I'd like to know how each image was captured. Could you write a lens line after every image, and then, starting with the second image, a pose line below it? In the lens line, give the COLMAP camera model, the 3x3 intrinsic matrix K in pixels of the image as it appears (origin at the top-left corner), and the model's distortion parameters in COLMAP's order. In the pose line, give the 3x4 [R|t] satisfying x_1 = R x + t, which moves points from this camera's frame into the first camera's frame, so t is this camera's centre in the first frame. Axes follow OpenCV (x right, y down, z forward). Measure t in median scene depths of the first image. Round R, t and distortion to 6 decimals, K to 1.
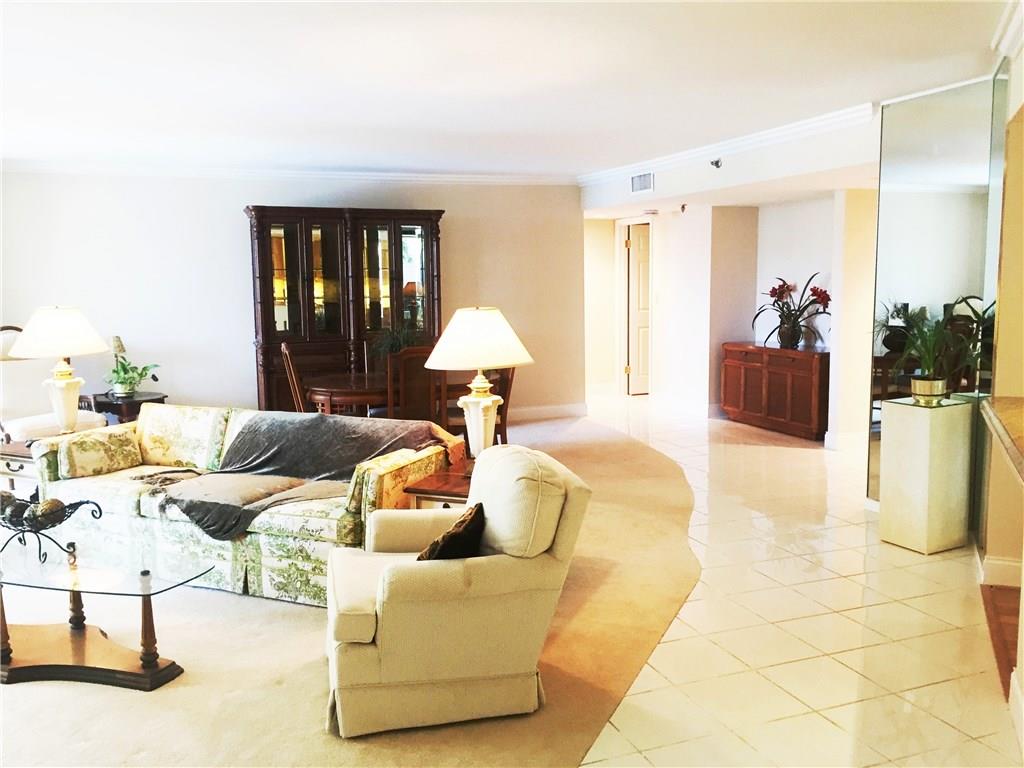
lens RADIAL K [[877.1, 0, 512.0], [0, 877.1, 384.0], [0, 0, 1]] dist [0.096076, -0.183287]
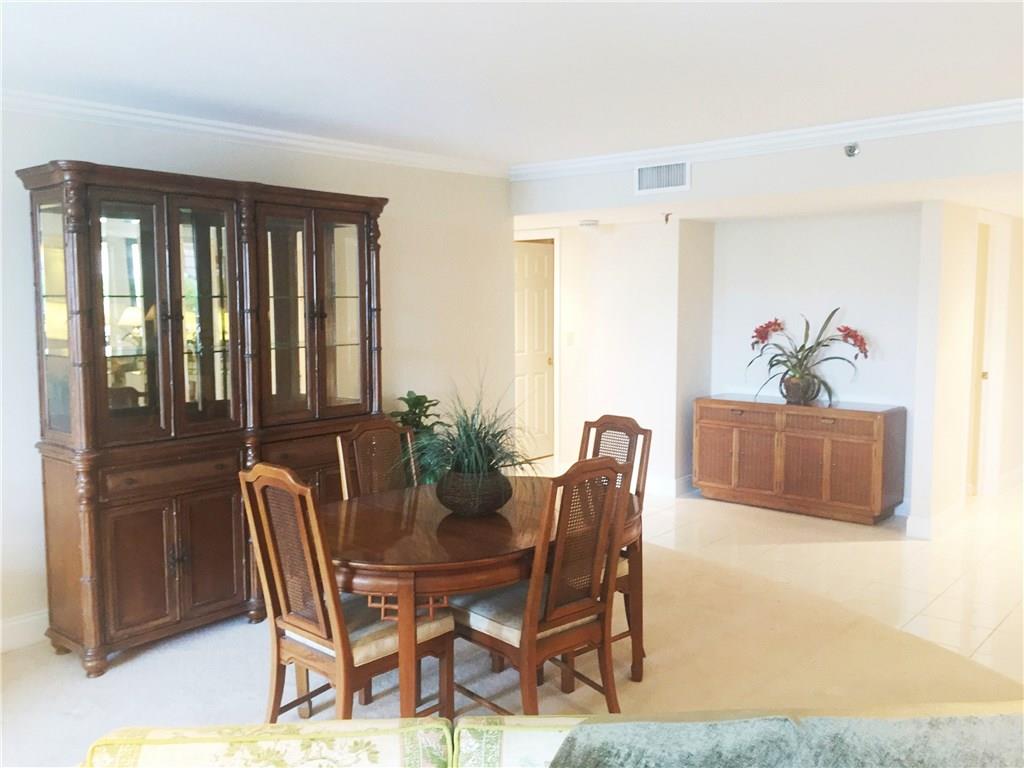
lens RADIAL K [[877.1, 0, 512.0], [0, 877.1, 384.0], [0, 0, 1]] dist [0.096076, -0.183287]
pose [[0.891448, -0.033630, 0.451872, -0.272679], [0.048124, 0.998629, -0.020619, -0.056439], [-0.450559, 0.040127, 0.891844, 0.435213]]
